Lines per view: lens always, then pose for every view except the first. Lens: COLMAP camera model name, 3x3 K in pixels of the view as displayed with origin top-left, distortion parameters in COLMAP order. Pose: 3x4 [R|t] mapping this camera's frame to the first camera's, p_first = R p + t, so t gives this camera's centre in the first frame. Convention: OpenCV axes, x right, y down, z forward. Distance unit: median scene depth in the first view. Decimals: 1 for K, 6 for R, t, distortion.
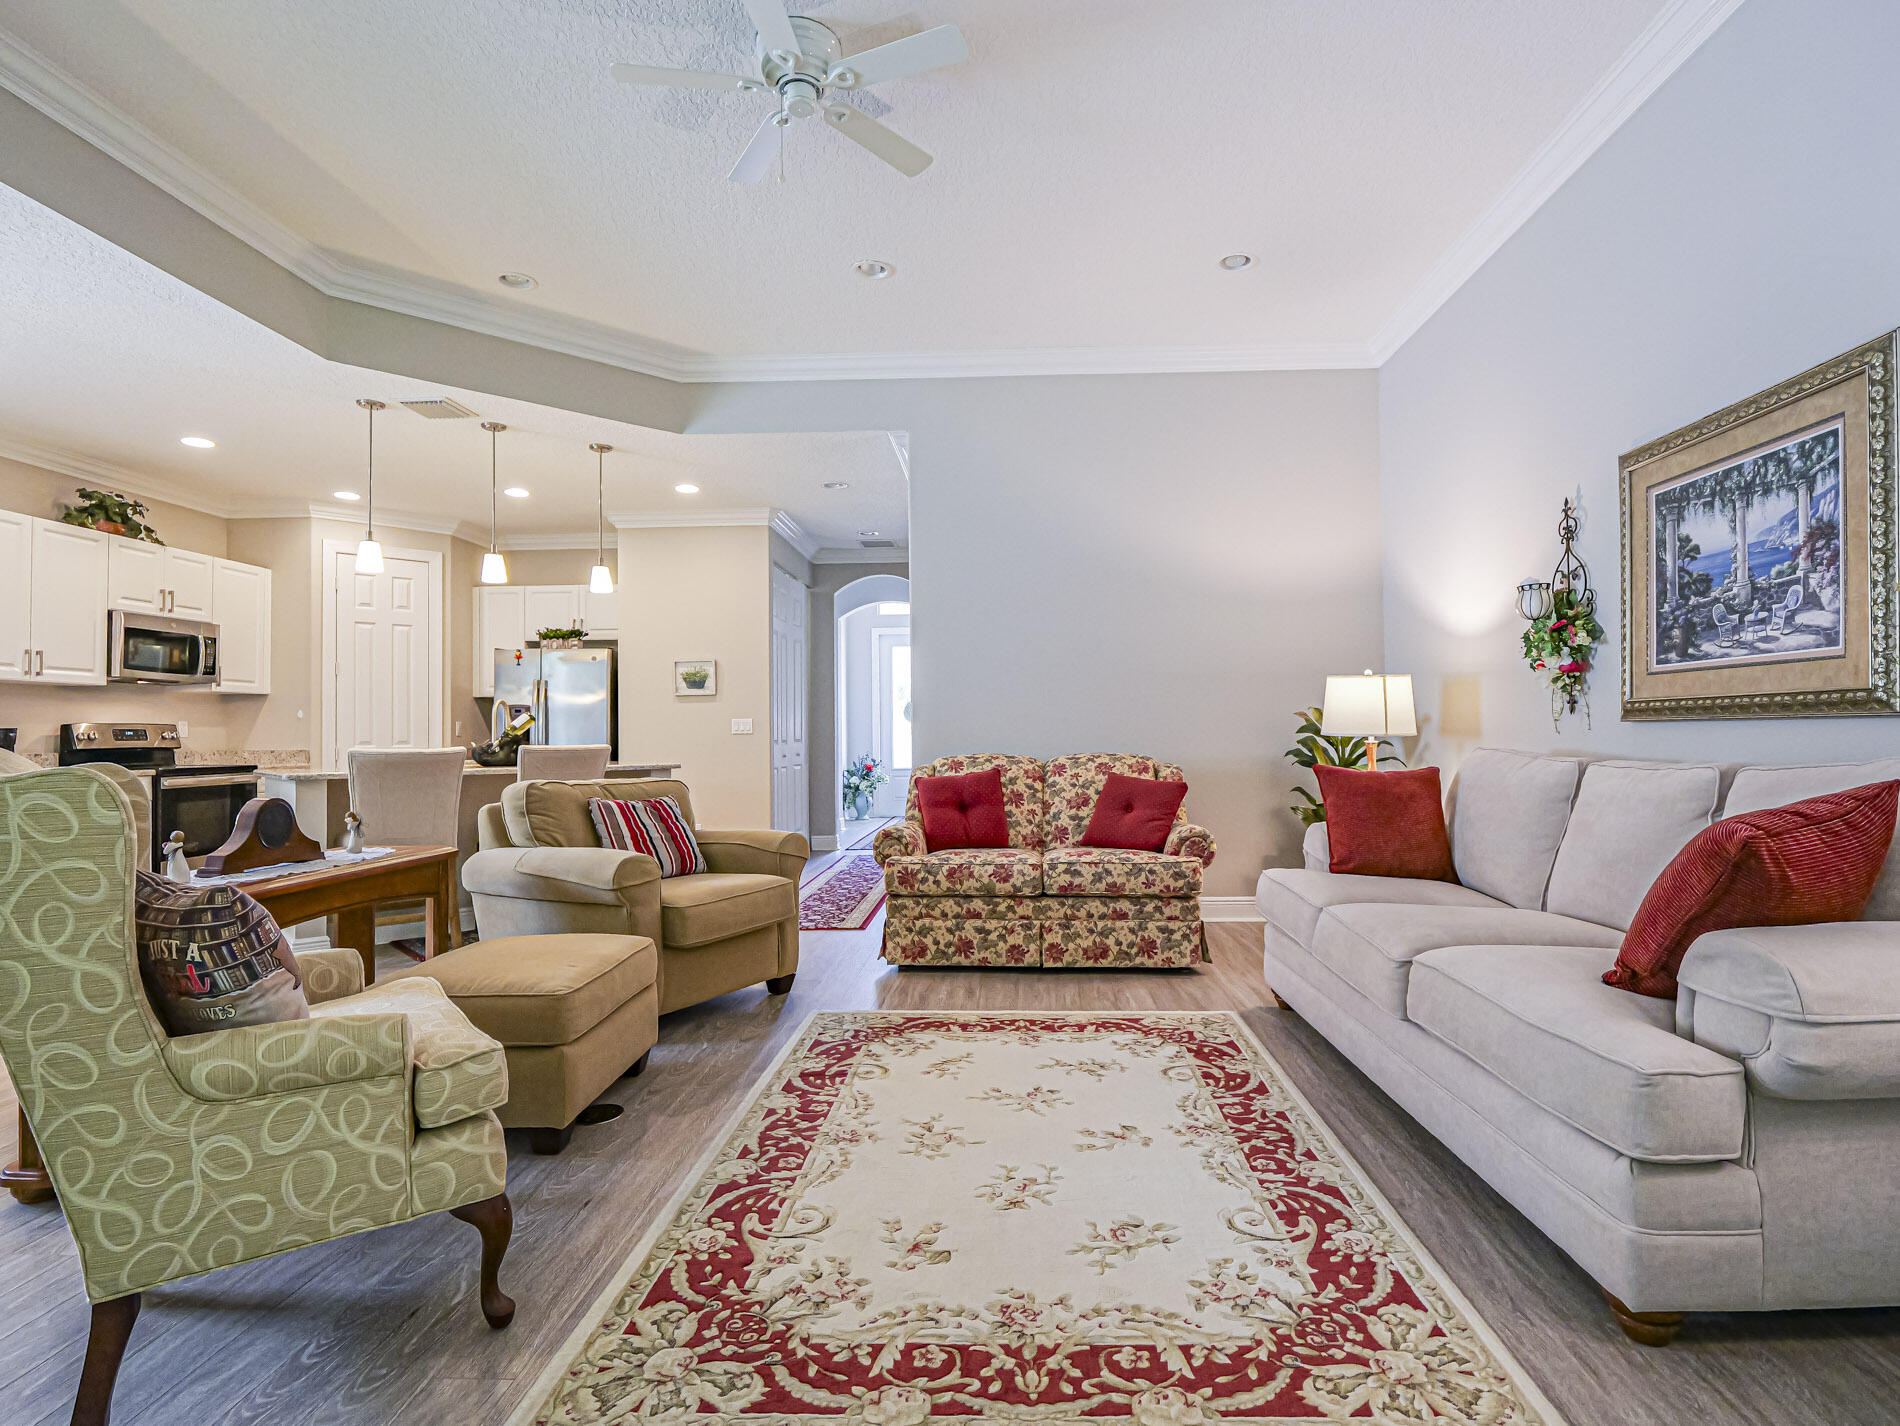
lens RADIAL K [[939.0, 0, 990.5], [0, 939.0, 723.6], [0, 0, 1]] dist [-0.021915, 0.000855]
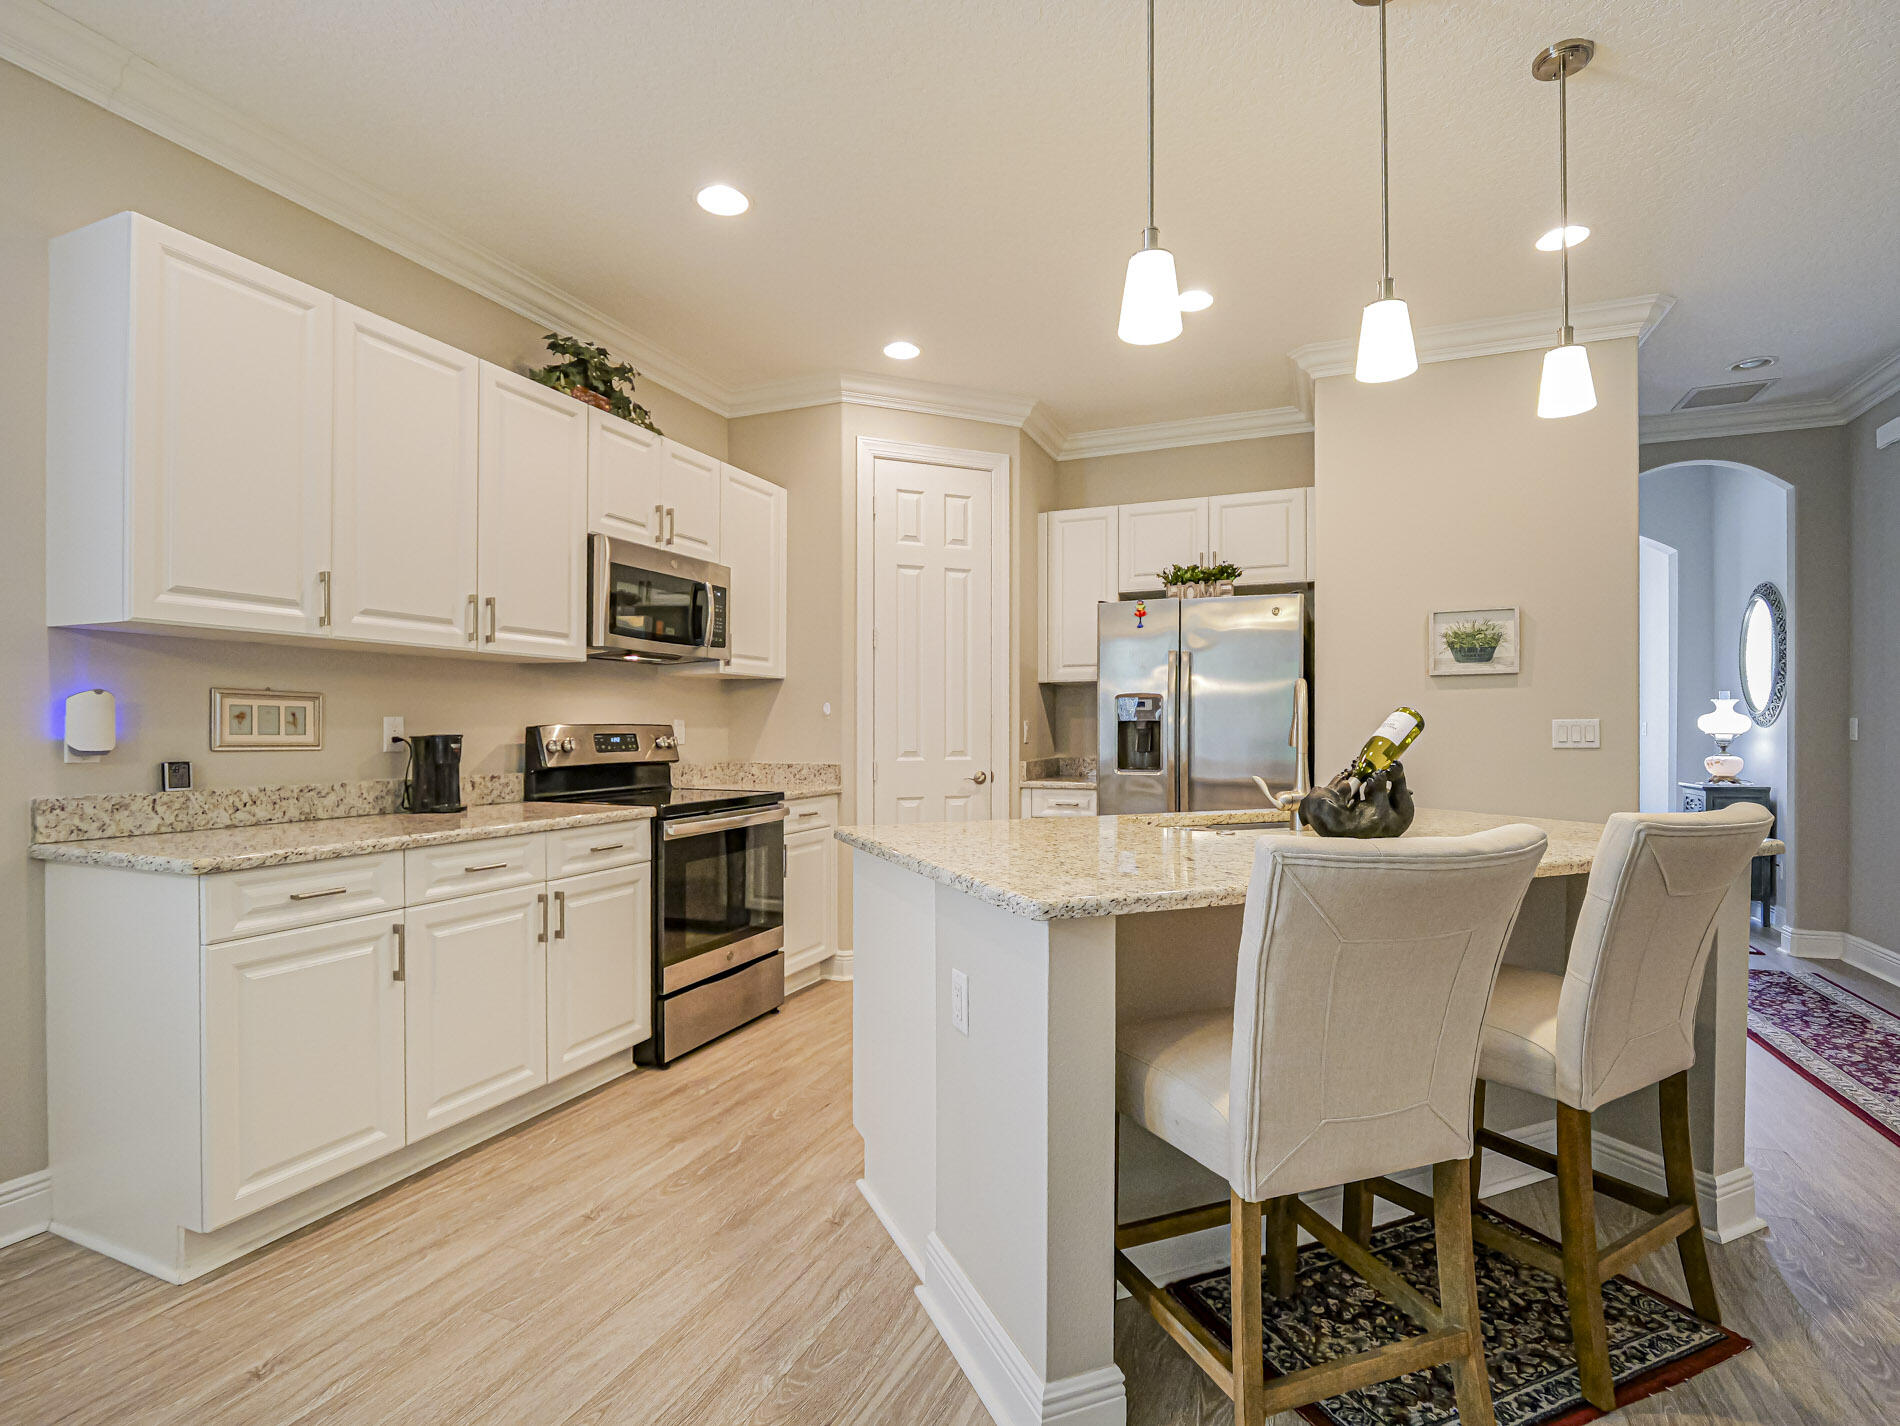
lens RADIAL K [[939.0, 0, 973.5], [0, 939.0, 732.9], [0, 0, 1]] dist [-0.021915, 0.000855]
pose [[0.932392, 0.009762, -0.361318, -0.460314], [-0.003684, 0.999840, 0.017506, -0.006301], [0.361431, -0.014992, 0.932278, 0.476945]]
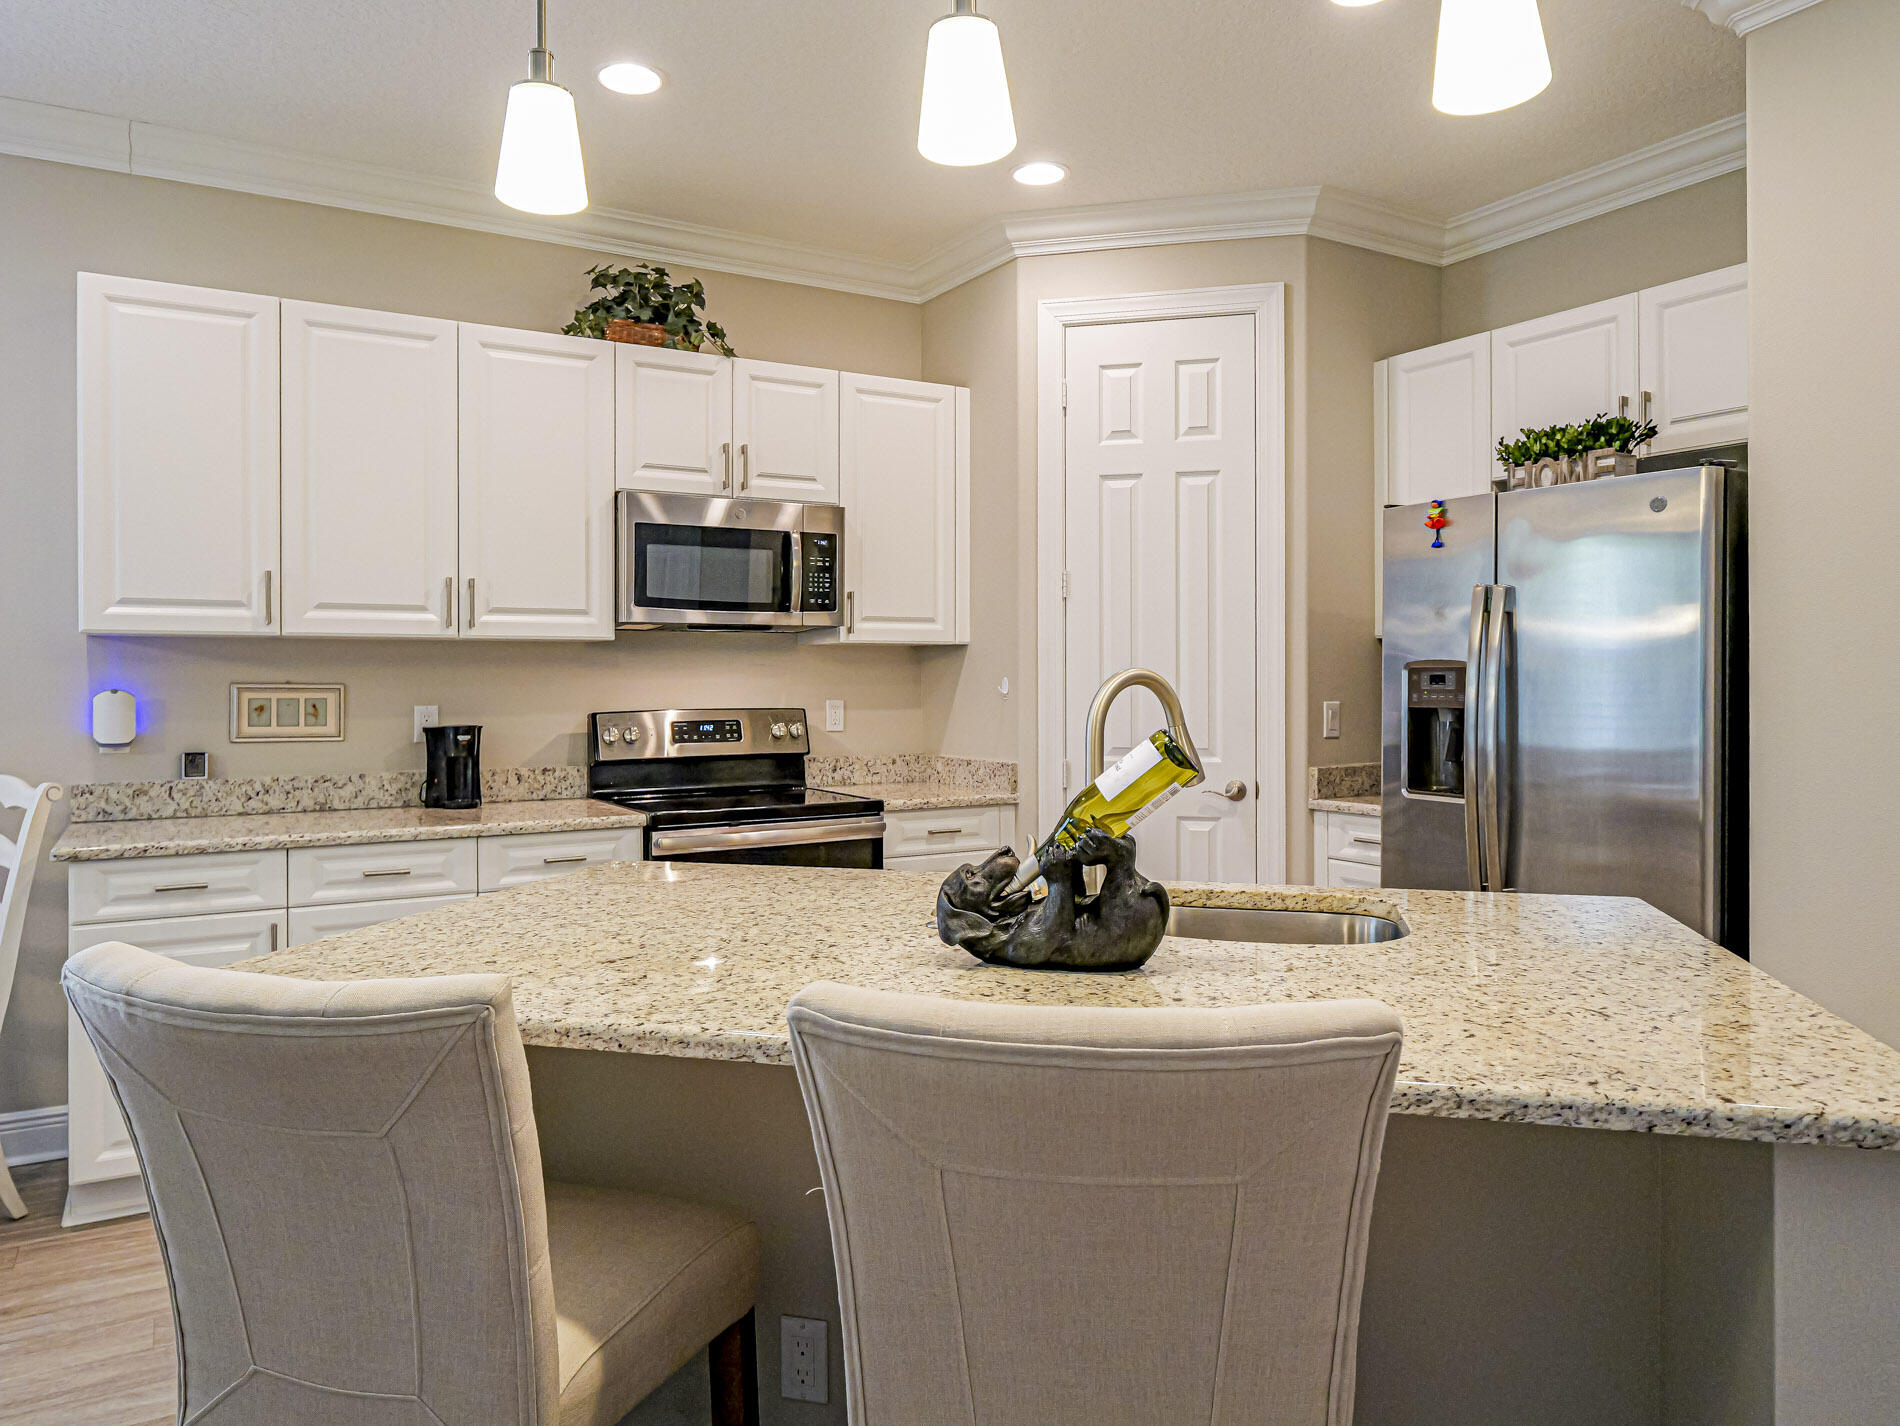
lens RADIAL K [[1284.5, 0, 931.4], [0, 1284.5, 683.9], [0, 0, 1]] dist [-0.015462, 0.008540]
pose [[0.515096, 0.010191, -0.857072, -0.233046], [0.007043, 0.999845, 0.016122, -0.024872], [0.857104, -0.014340, 0.514944, 0.708196]]
